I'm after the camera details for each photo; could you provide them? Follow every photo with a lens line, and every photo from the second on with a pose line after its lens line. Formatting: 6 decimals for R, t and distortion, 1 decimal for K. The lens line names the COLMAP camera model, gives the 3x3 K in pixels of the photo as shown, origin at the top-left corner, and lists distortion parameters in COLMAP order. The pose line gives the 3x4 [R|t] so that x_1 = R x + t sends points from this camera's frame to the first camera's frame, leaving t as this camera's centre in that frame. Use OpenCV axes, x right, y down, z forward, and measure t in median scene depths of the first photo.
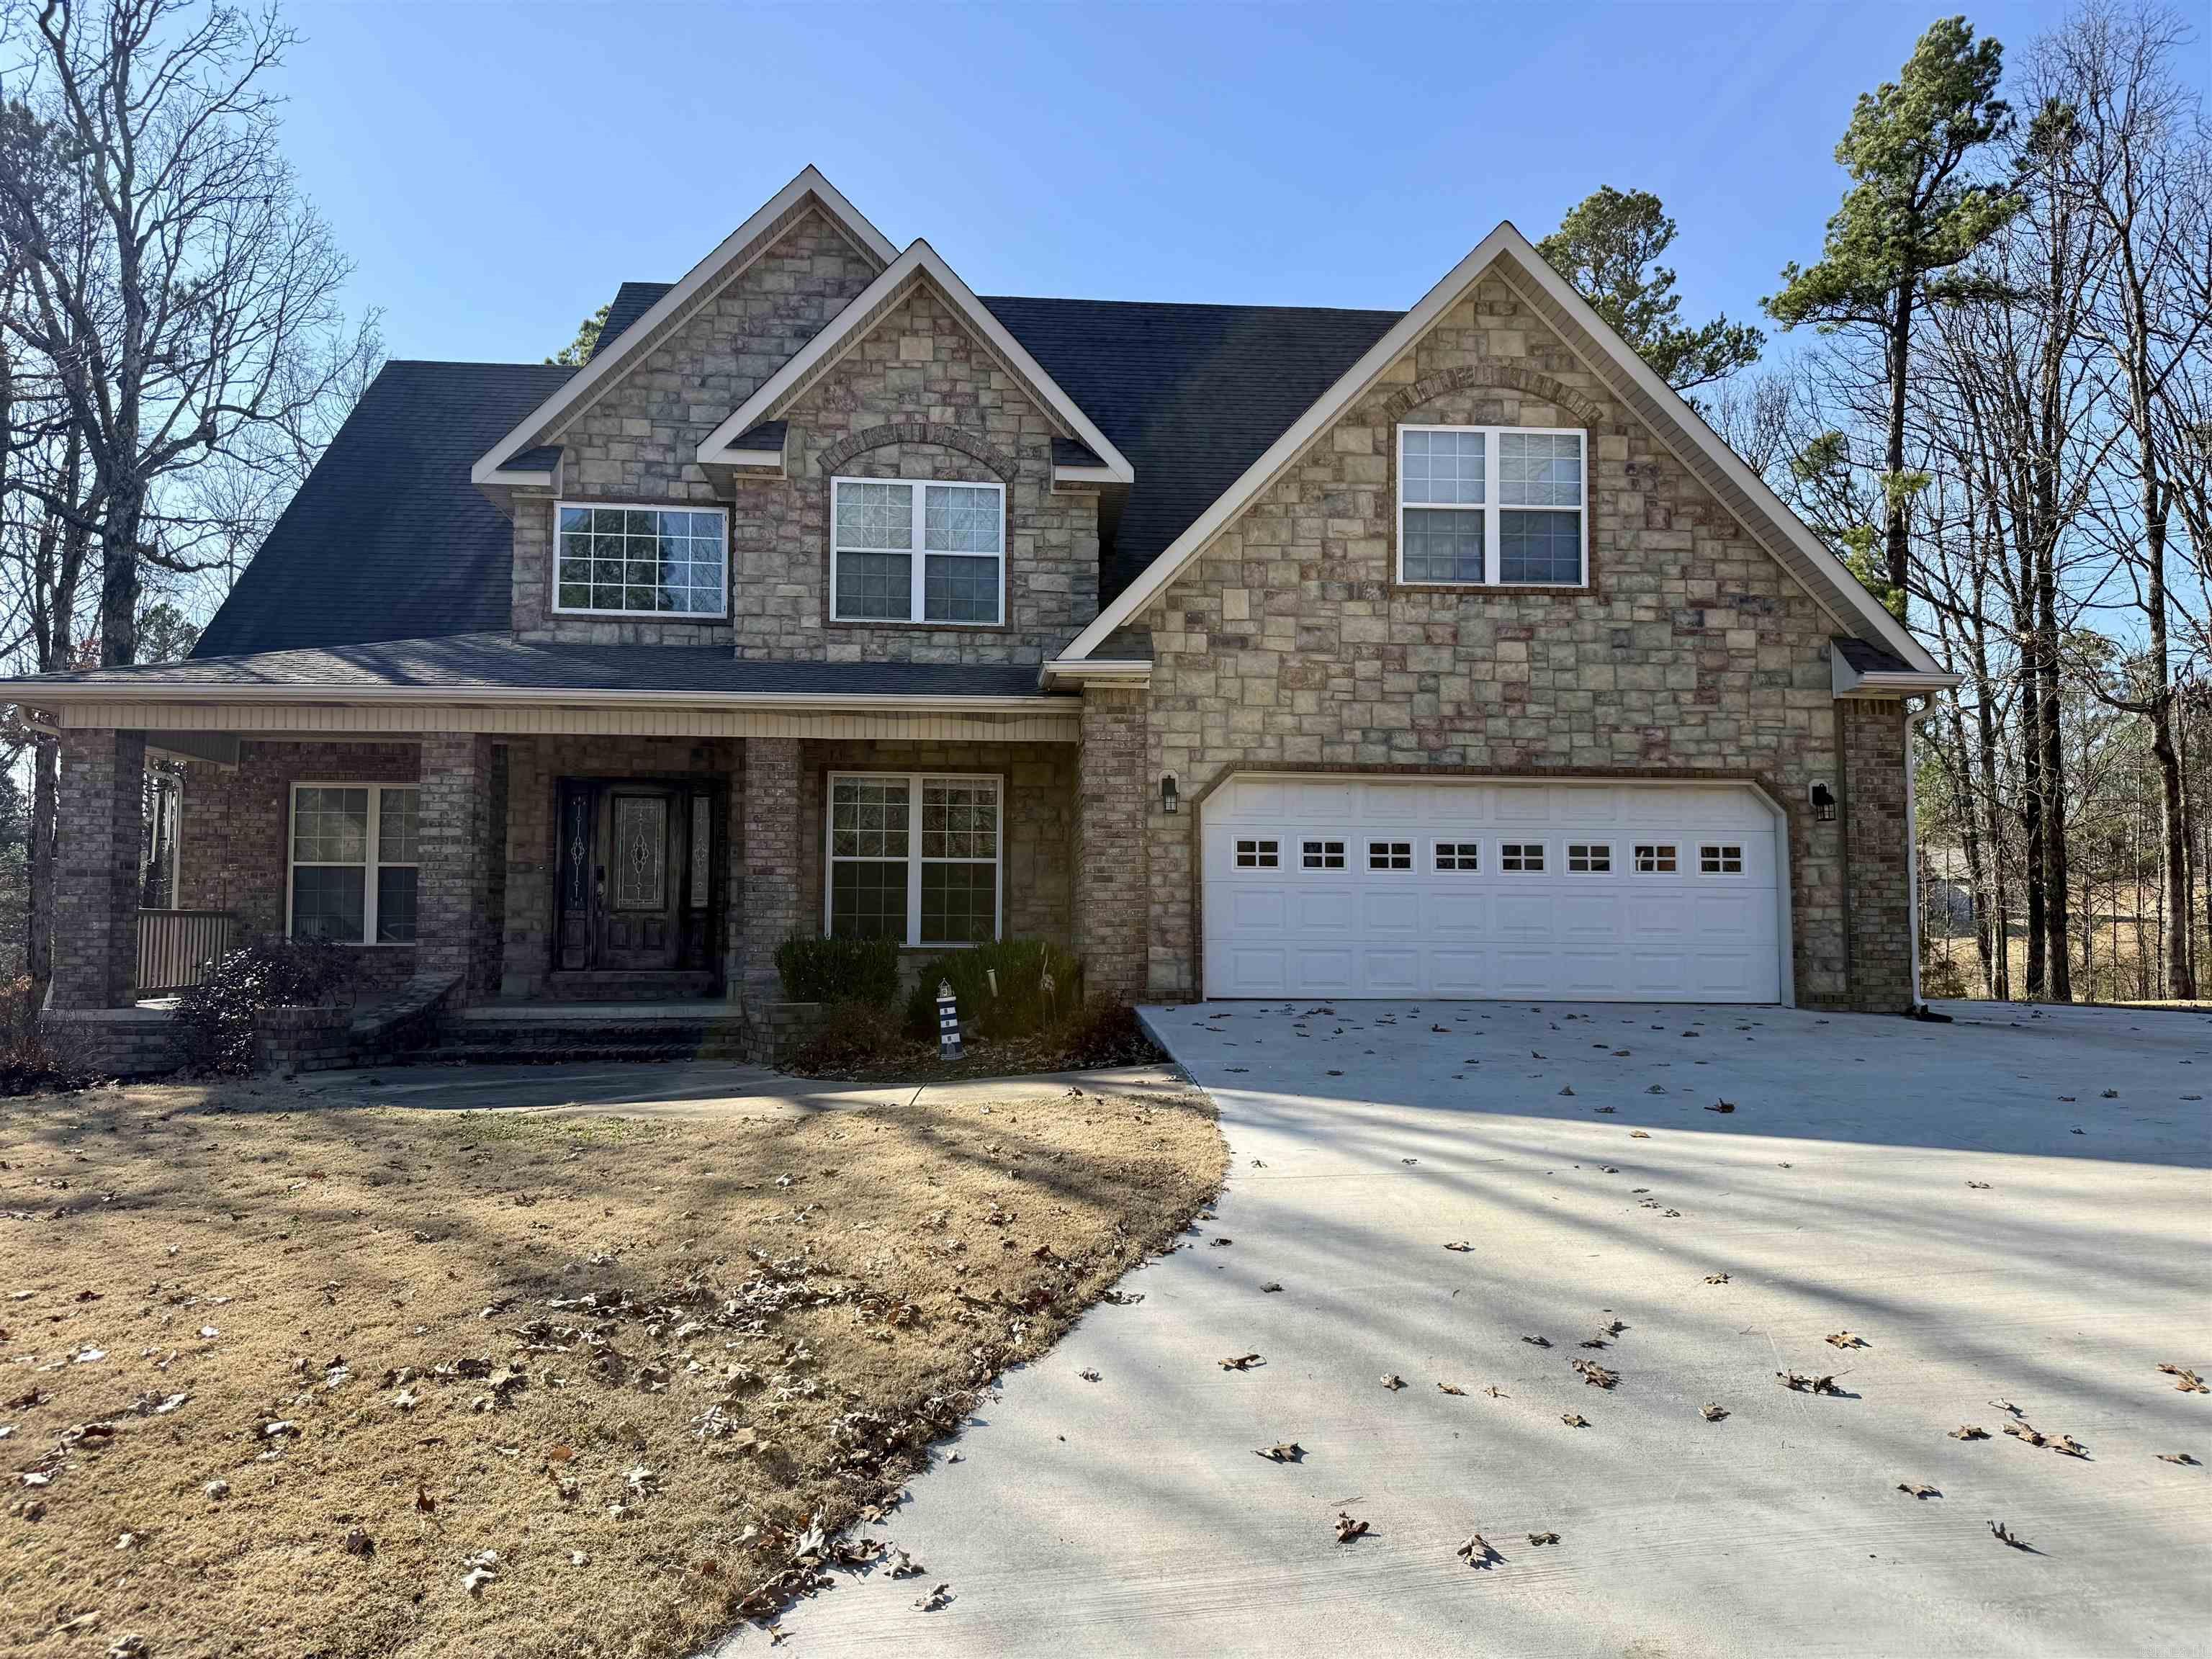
lens RADIAL K [[1543.2, 0, 1102.7], [0, 1543.2, 822.1], [0, 0, 1]] dist [0.012970, -0.034661]
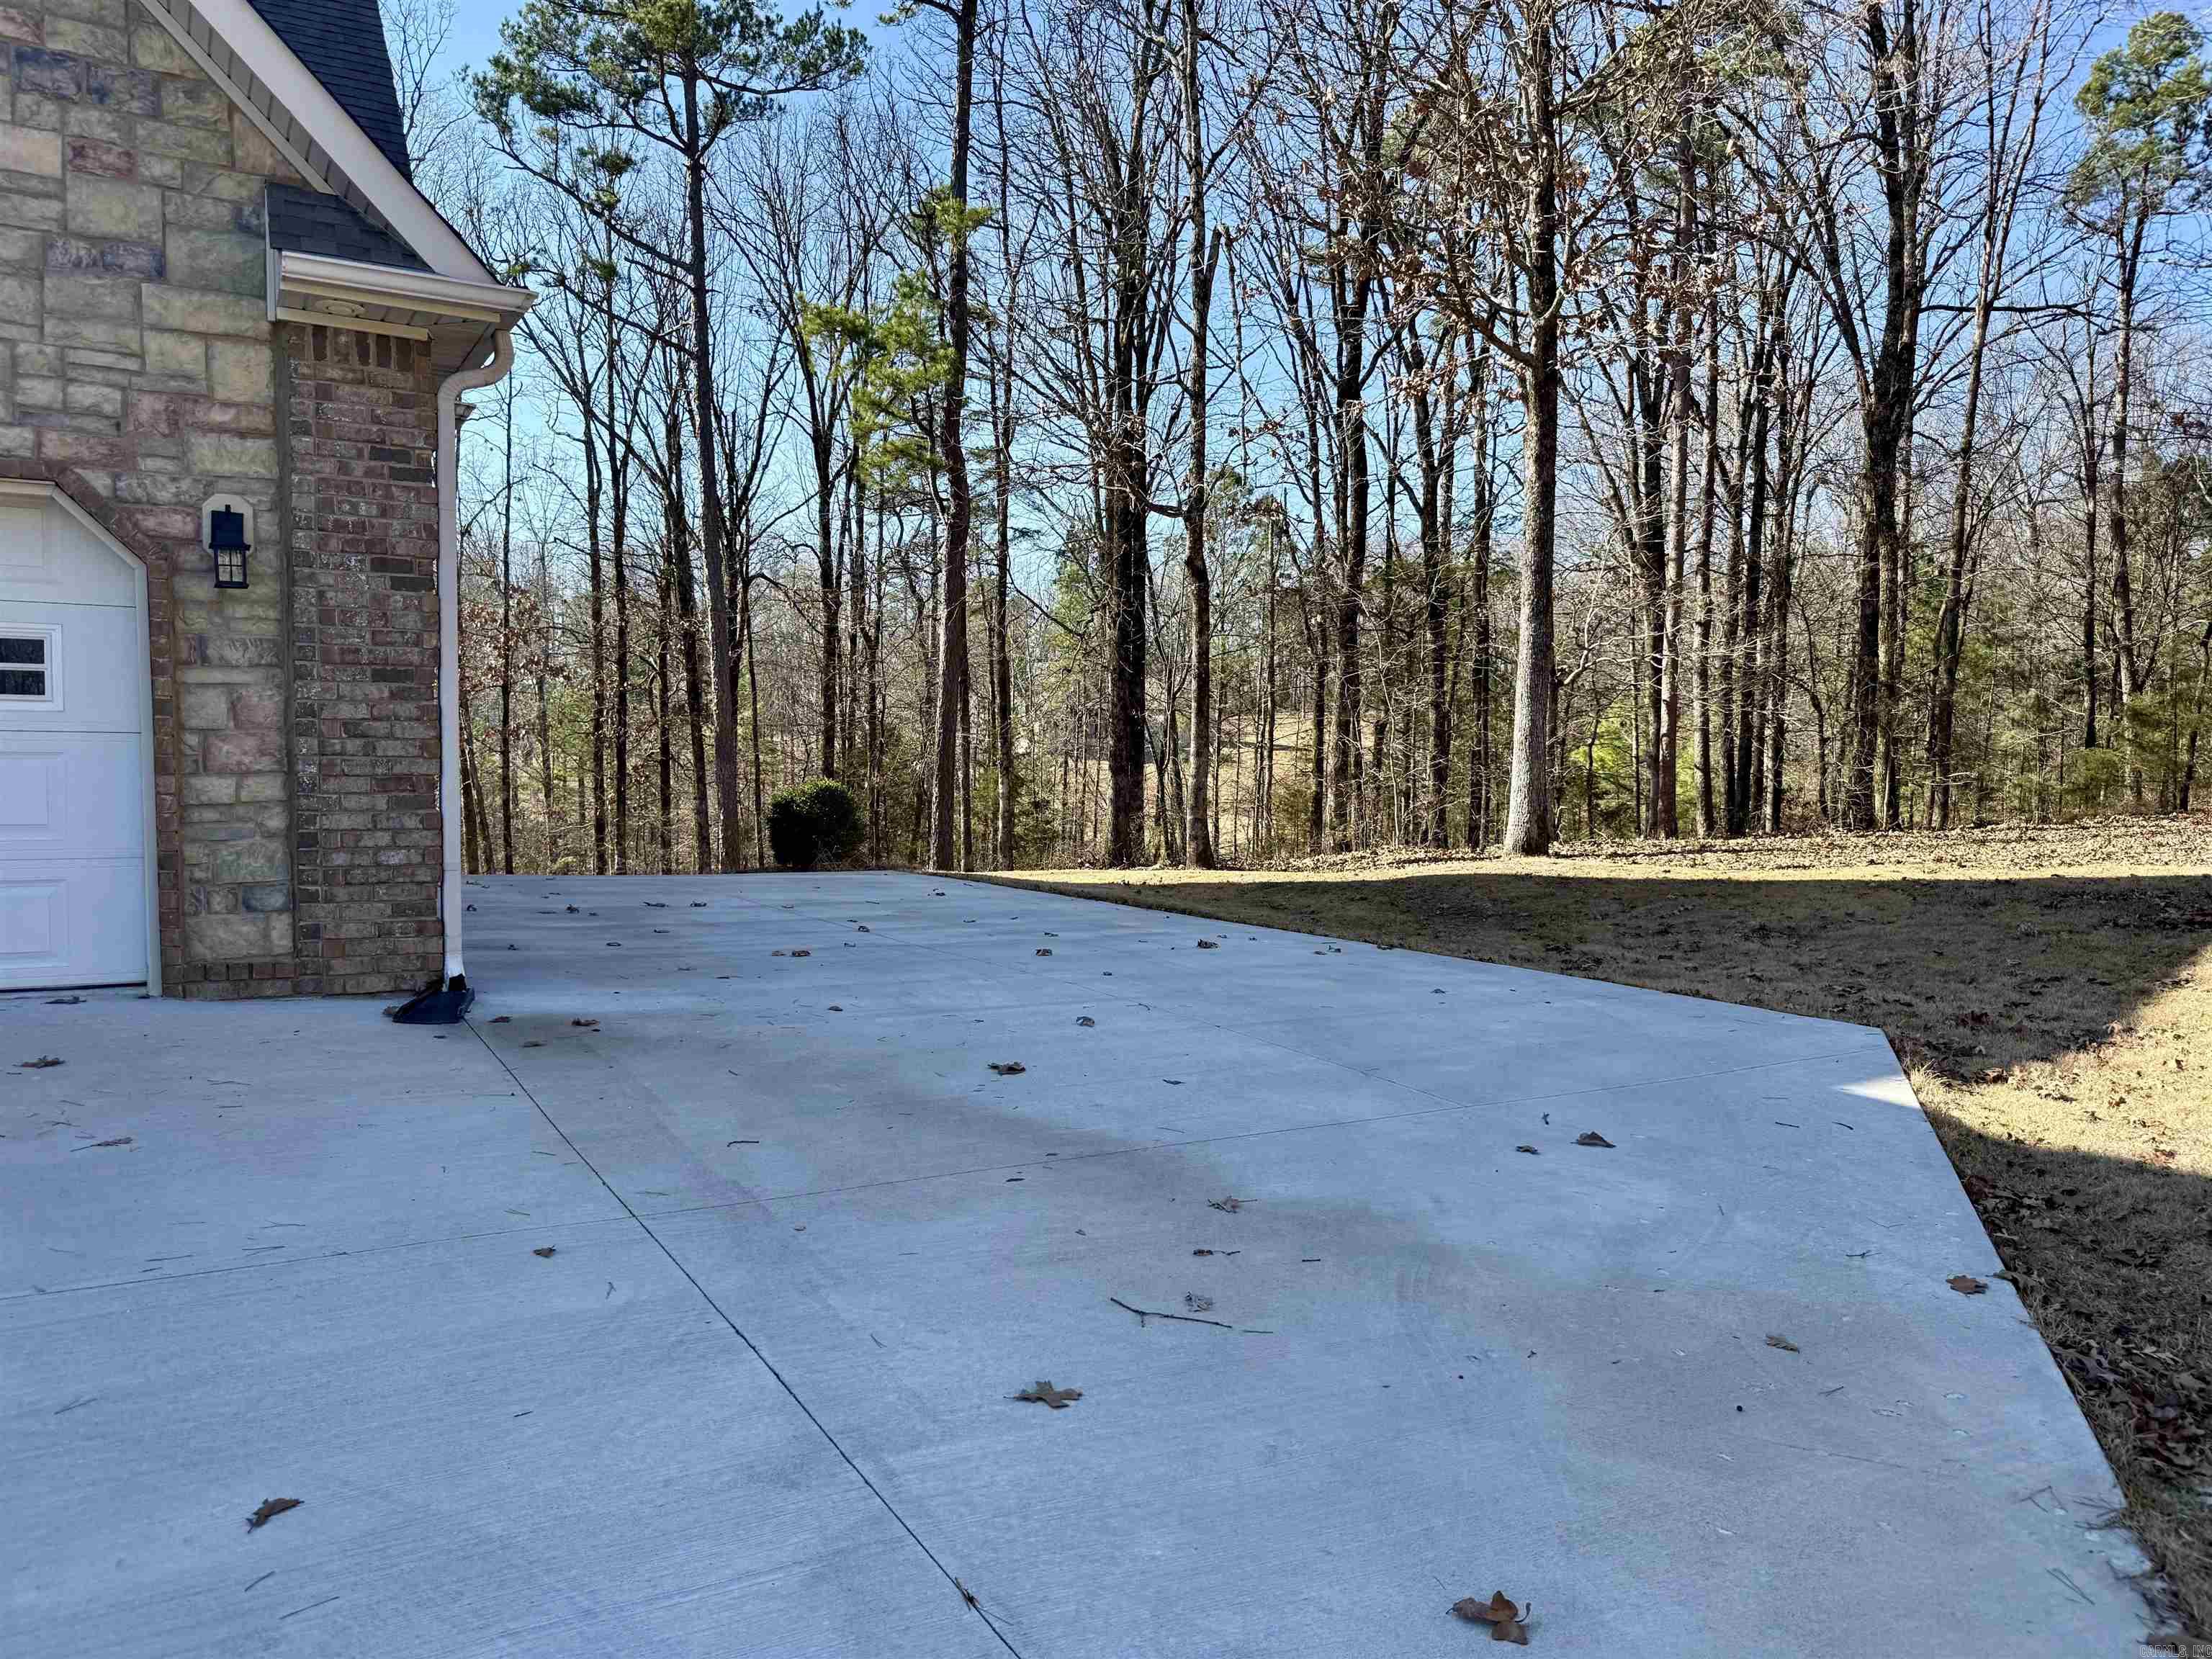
lens RADIAL K [[1543.2, 0, 1109.1], [0, 1543.2, 832.5], [0, 0, 1]] dist [0.012970, -0.034661]
pose [[0.898977, -0.012666, 0.437813, 0.496995], [-0.039610, 0.993135, 0.110065, 0.010670], [-0.436201, -0.116288, 0.892304, 0.468693]]
